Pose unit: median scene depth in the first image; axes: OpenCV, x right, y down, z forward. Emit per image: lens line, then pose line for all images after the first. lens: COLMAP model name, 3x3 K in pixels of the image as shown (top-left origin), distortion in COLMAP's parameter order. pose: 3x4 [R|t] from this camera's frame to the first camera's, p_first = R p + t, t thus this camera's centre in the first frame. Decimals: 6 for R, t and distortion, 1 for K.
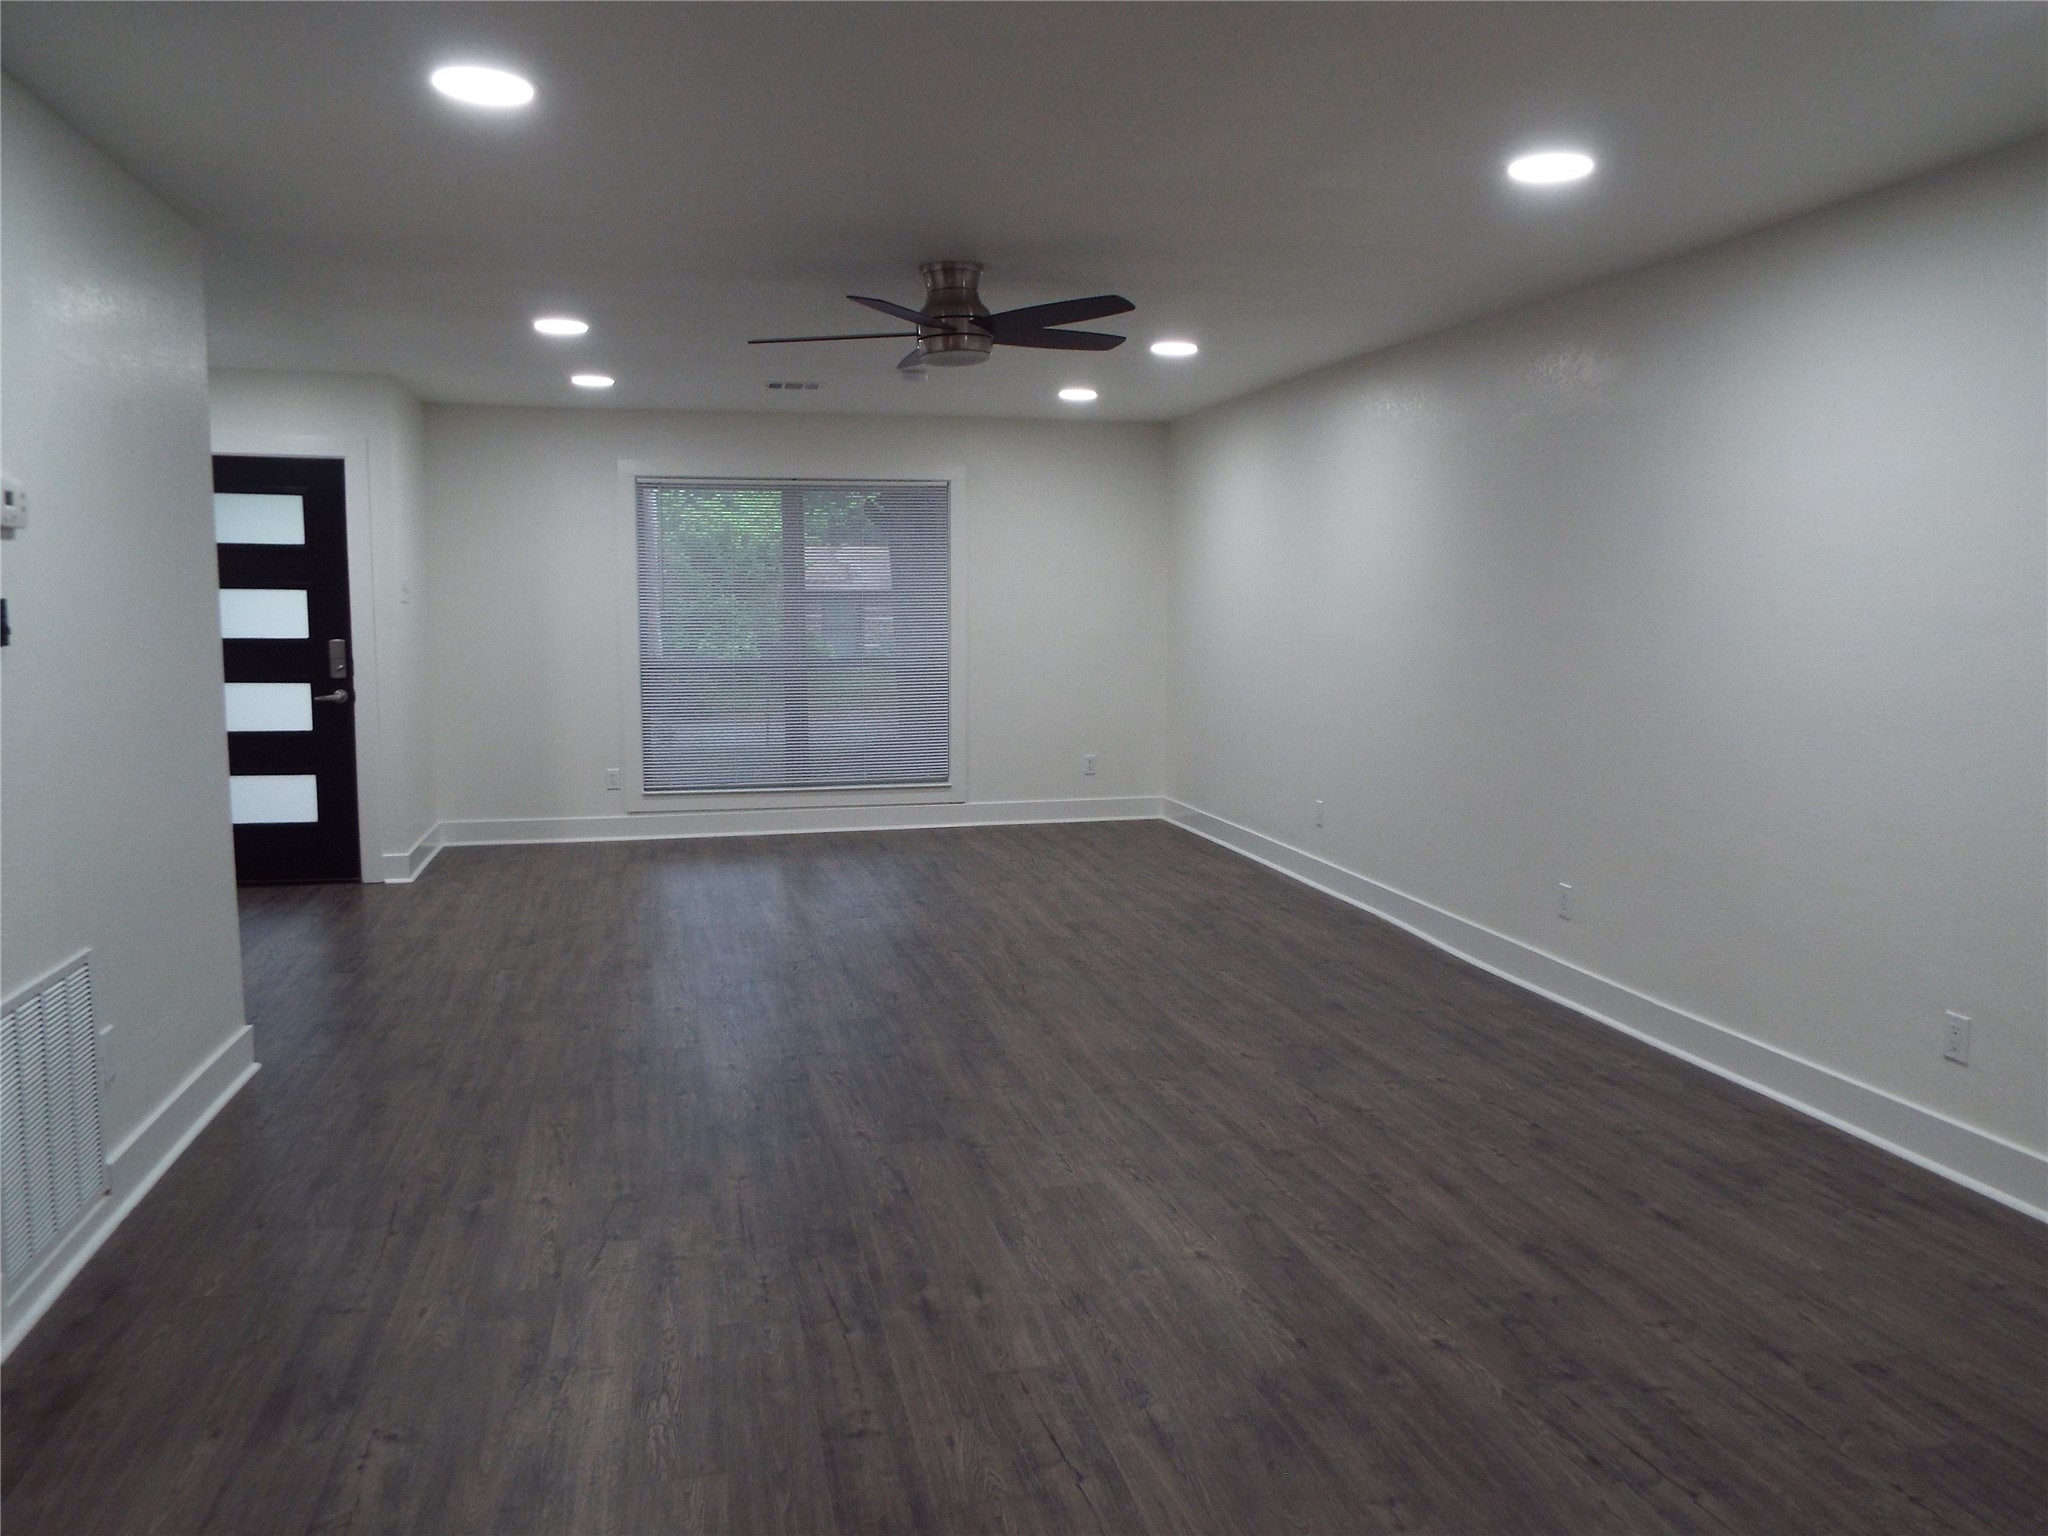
lens RADIAL K [[1477.2, 0, 1018.2], [0, 1477.2, 751.1], [0, 0, 1]] dist [-0.019729, 0.009399]
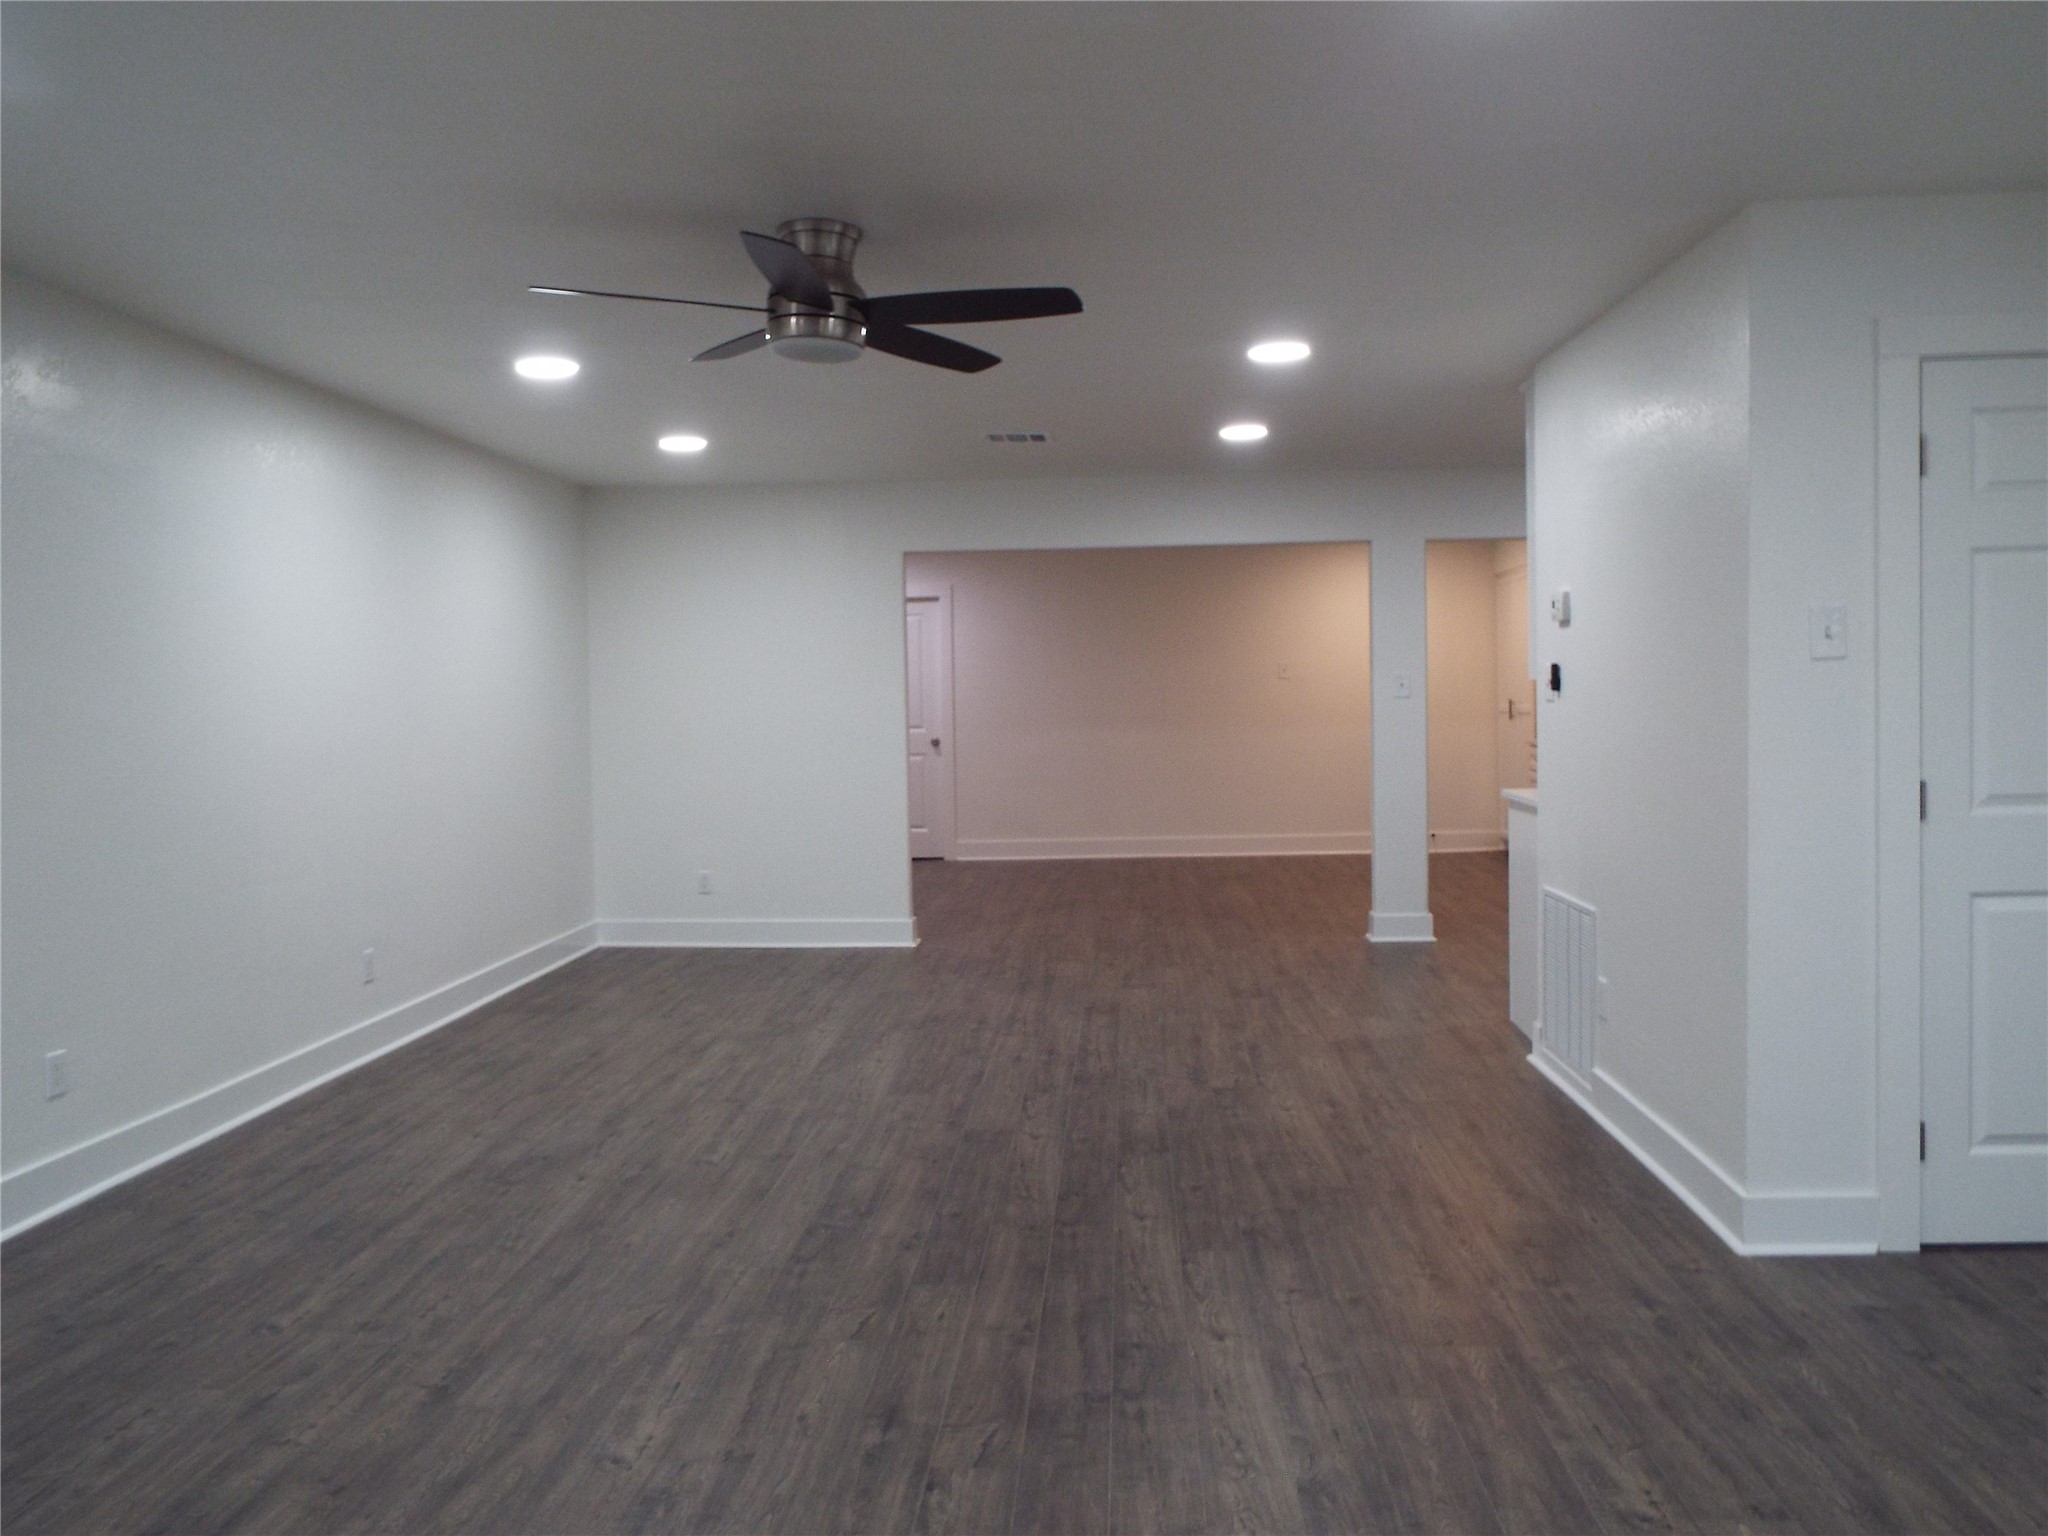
lens RADIAL K [[1477.2, 0, 1037.0], [0, 1477.2, 782.5], [0, 0, 1]] dist [-0.019729, 0.009399]
pose [[-0.958038, -0.004635, 0.286604, -0.359500], [0.043103, 0.986171, 0.160029, -0.159622], [-0.283382, 0.165667, -0.944589, 1.686714]]
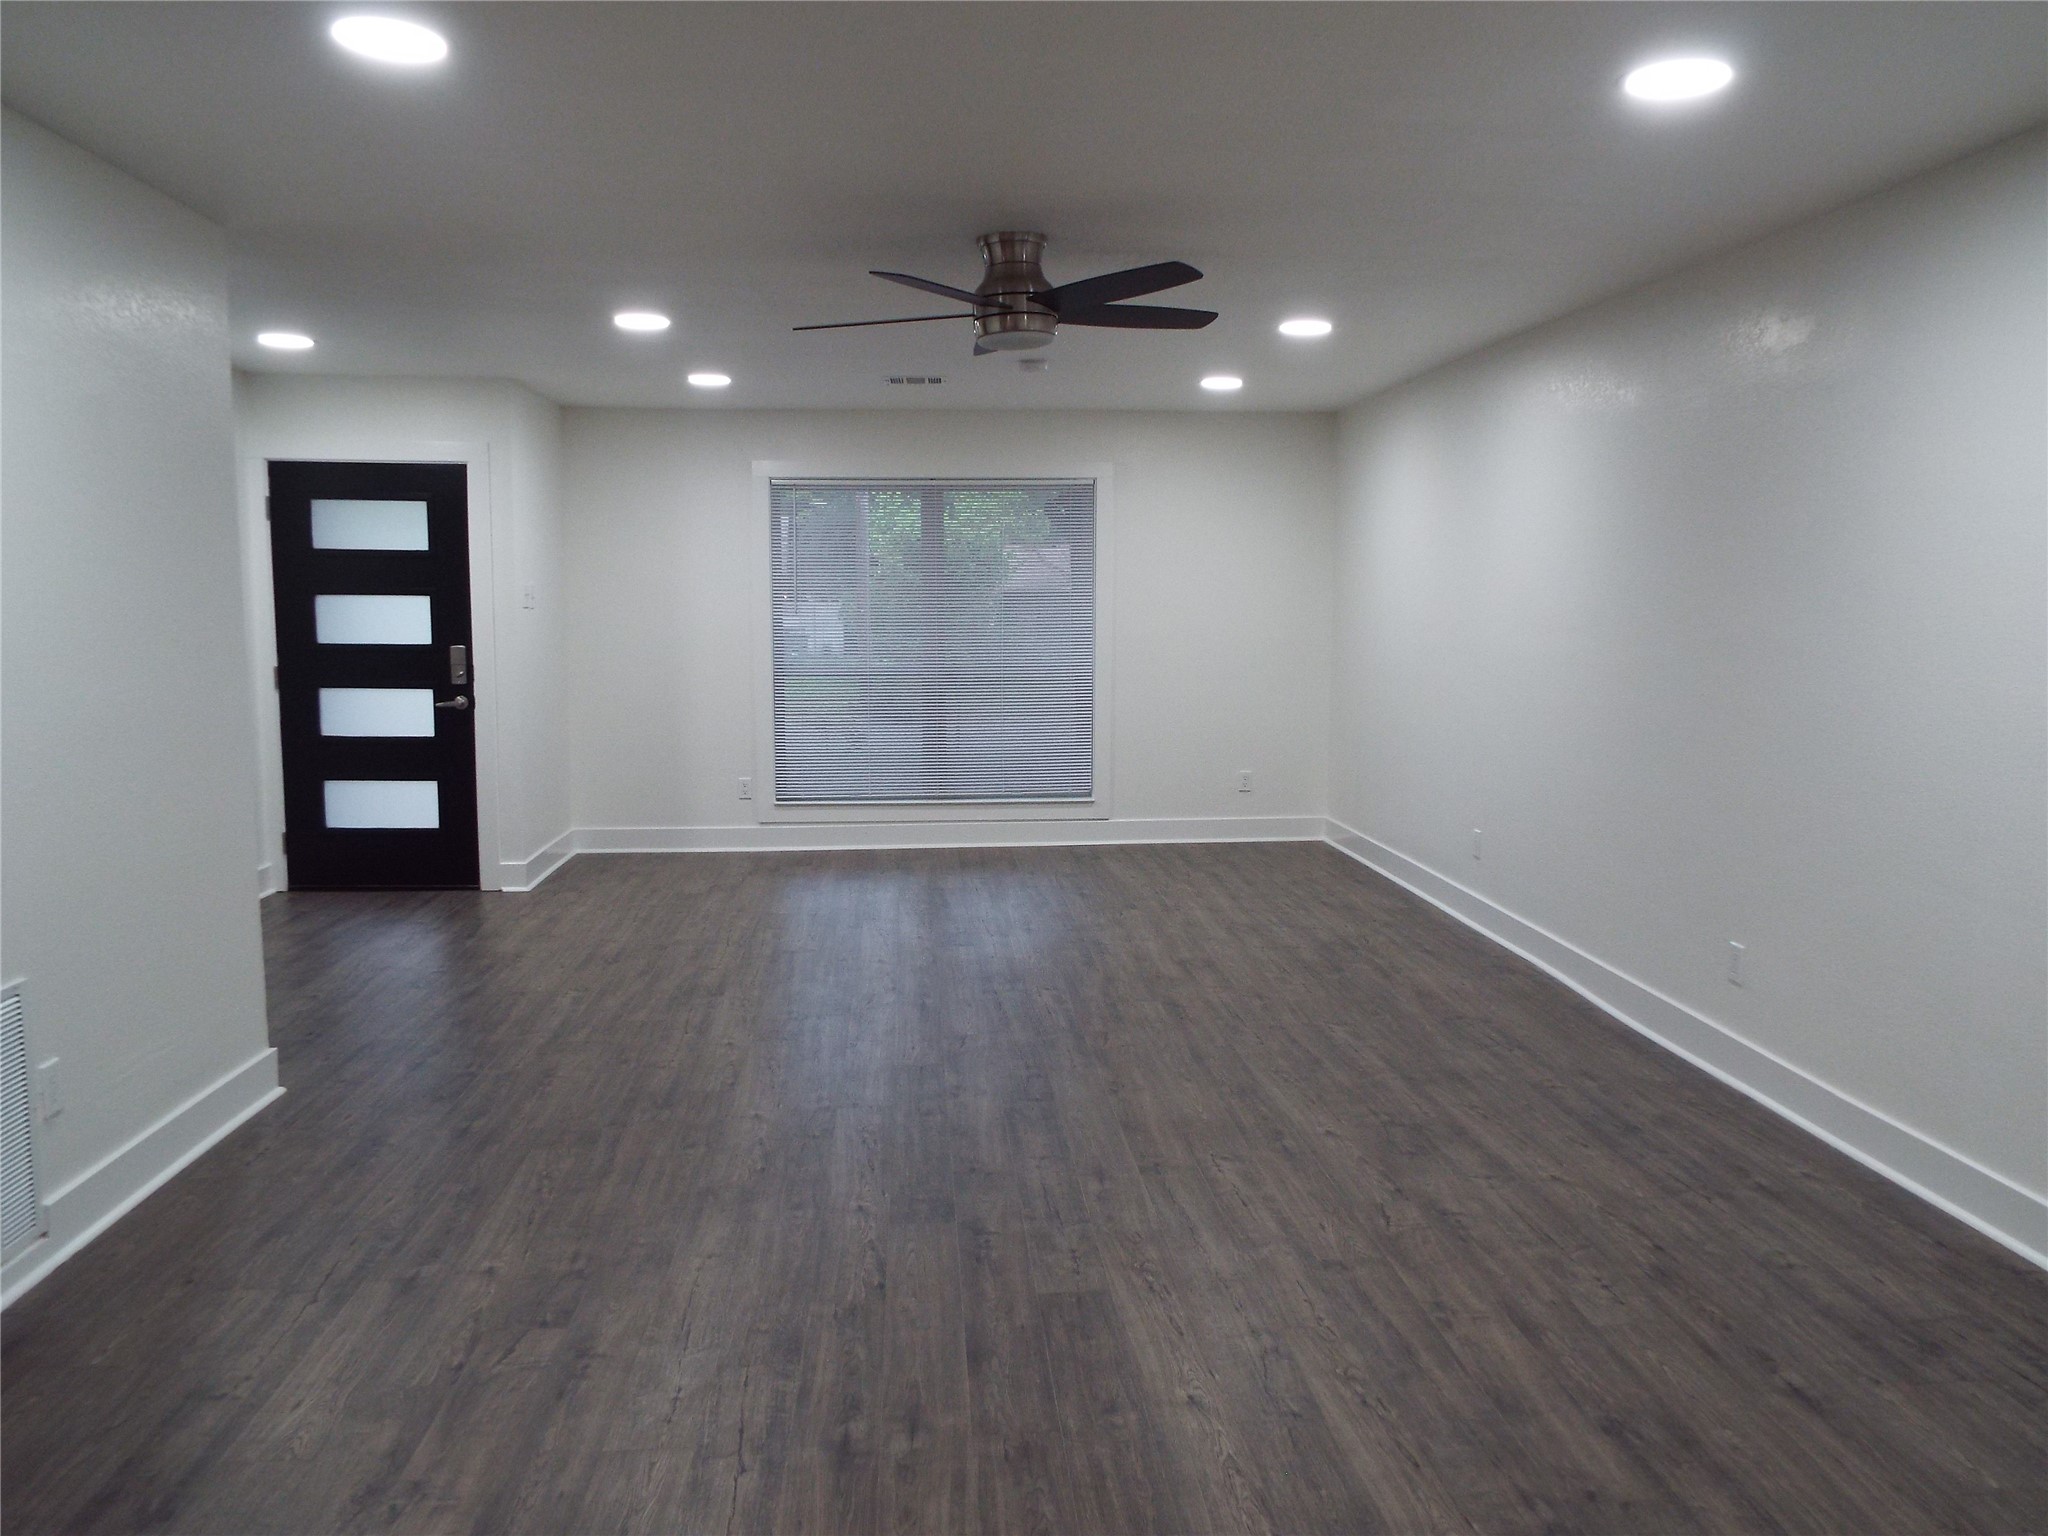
lens RADIAL K [[1477.2, 0, 1022.3], [0, 1477.2, 748.1], [0, 0, 1]] dist [-0.019729, 0.009399]
pose [[0.988070, 0.014870, -0.153284, 0.101925], [-0.015277, 0.999882, -0.001476, -0.015903], [0.153244, 0.003800, 0.988181, 0.110782]]
